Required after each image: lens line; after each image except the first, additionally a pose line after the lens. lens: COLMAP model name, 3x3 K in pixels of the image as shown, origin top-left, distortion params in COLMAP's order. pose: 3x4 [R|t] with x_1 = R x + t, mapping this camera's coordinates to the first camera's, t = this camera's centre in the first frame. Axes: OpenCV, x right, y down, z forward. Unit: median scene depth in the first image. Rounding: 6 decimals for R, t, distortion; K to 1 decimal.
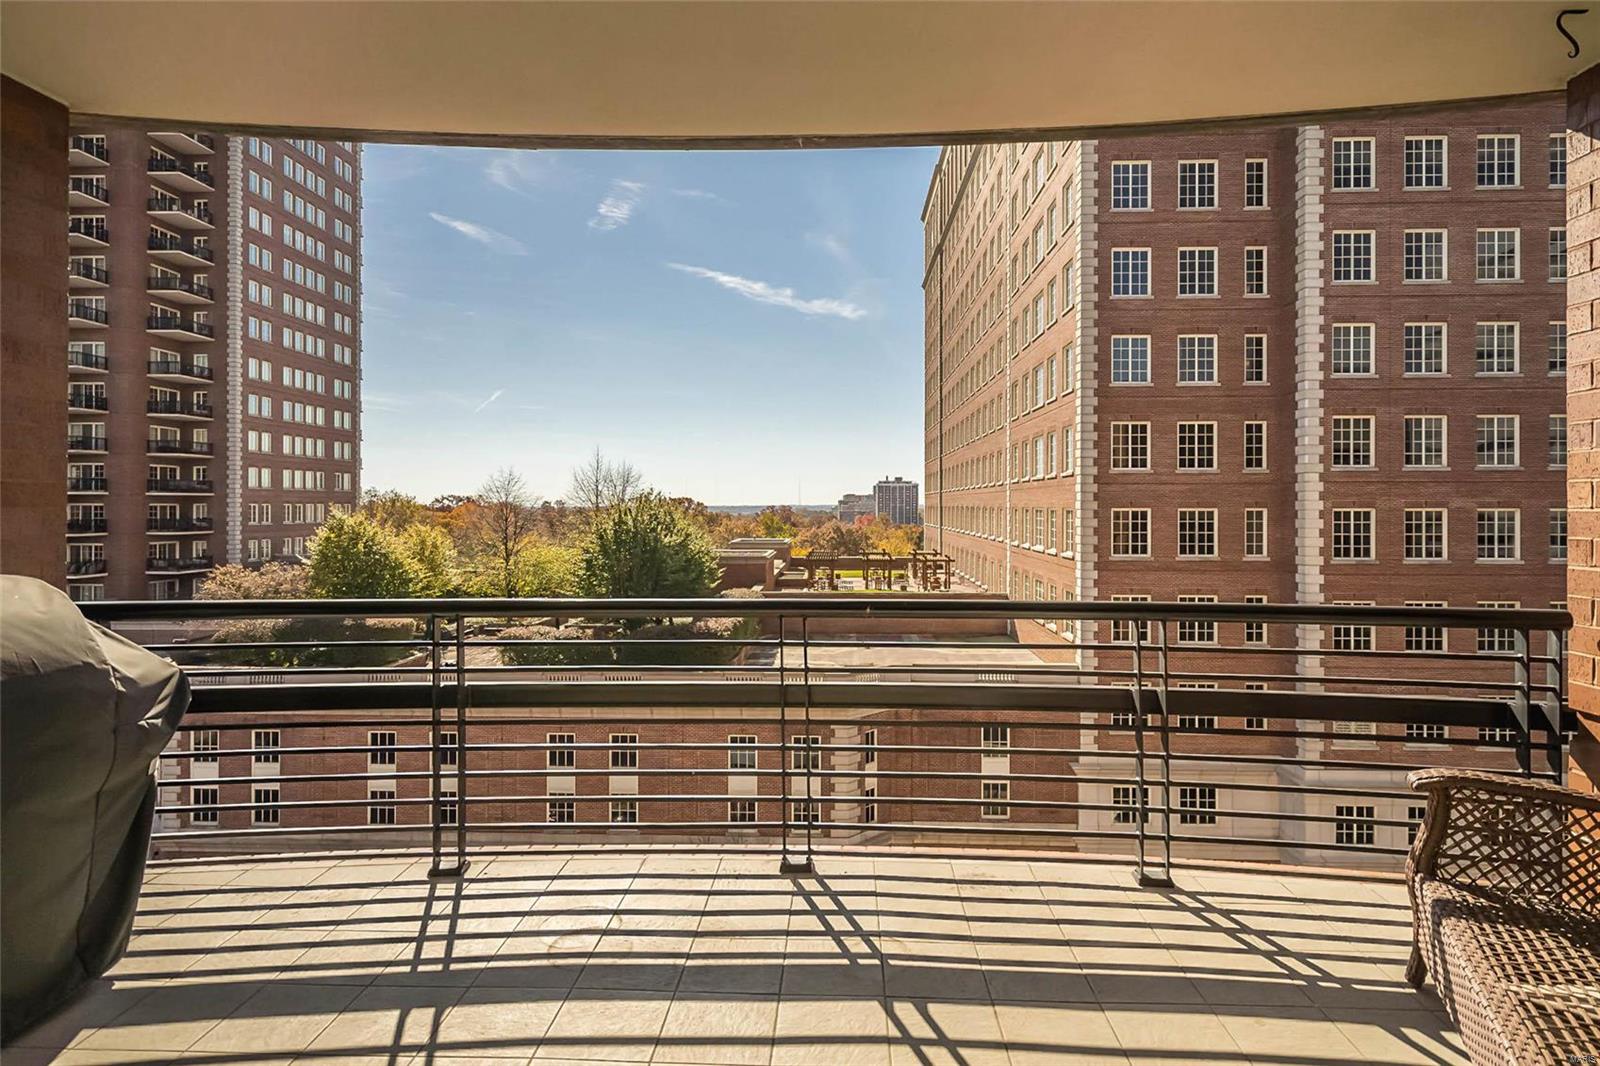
lens RADIAL K [[834.7, 0, 817.7], [0, 834.7, 504.2], [0, 0, 1]] dist [-0.000230, 0.001501]
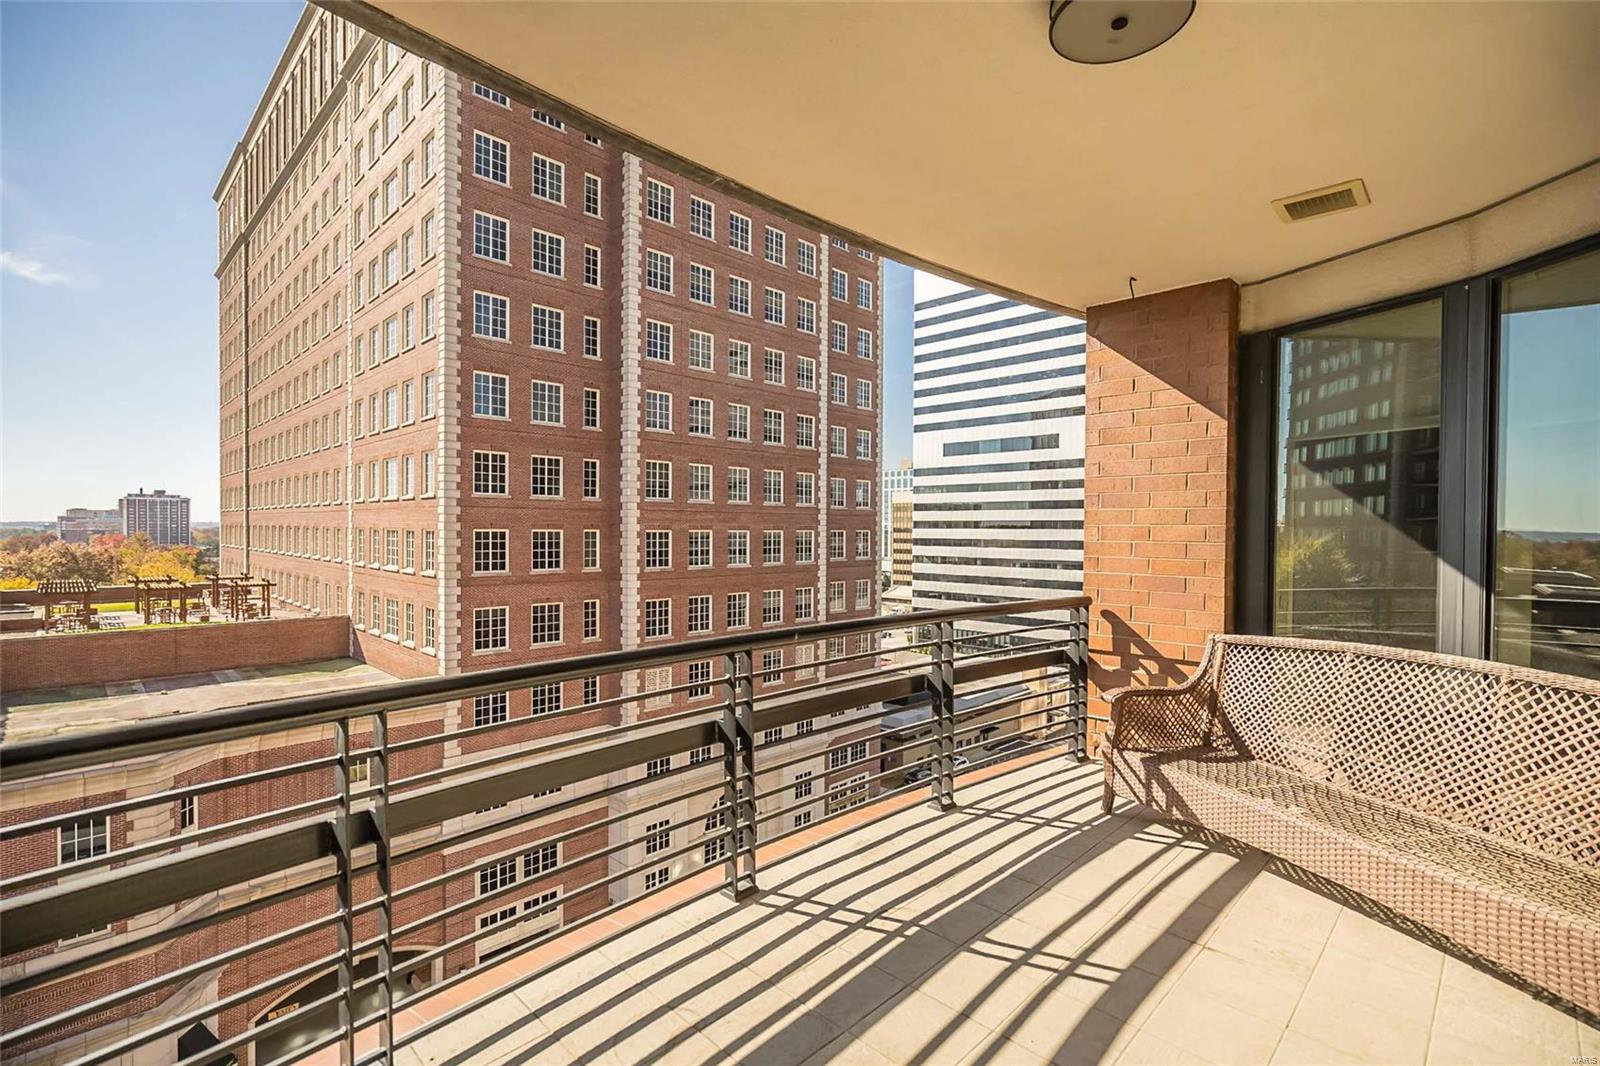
lens RADIAL K [[731.6, 0, 803.5], [0, 731.6, 541.4], [0, 0, 1]] dist [-0.006029, 0.002027]
pose [[0.665966, -0.009168, 0.745925, -0.056049], [-0.008556, 0.999765, 0.019926, -0.001455], [-0.745933, -0.019653, 0.665731, 0.030512]]
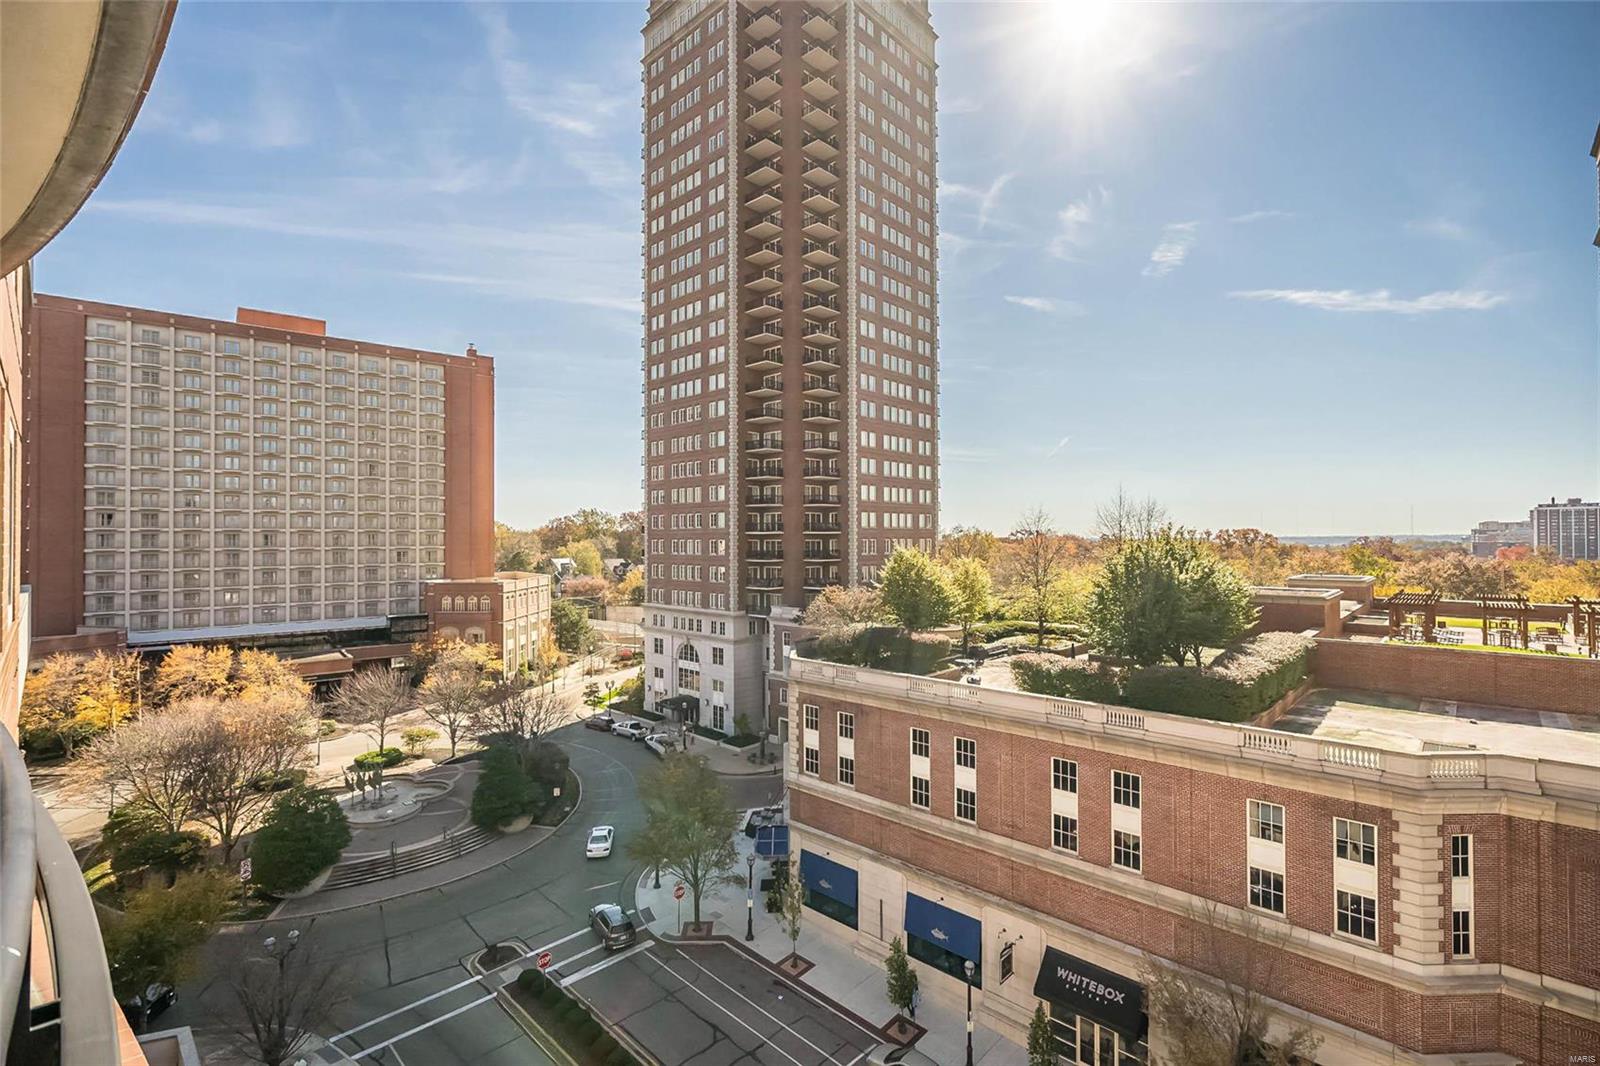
lens RADIAL K [[731.6, 0, 797.6], [0, 731.6, 526.5], [0, 0, 1]] dist [-0.006029, 0.002027]
pose [[0.749418, -0.017491, -0.661867, 0.034825], [0.008254, 0.999820, -0.017077, -0.002762], [0.662046, 0.007334, 0.749427, 0.073107]]
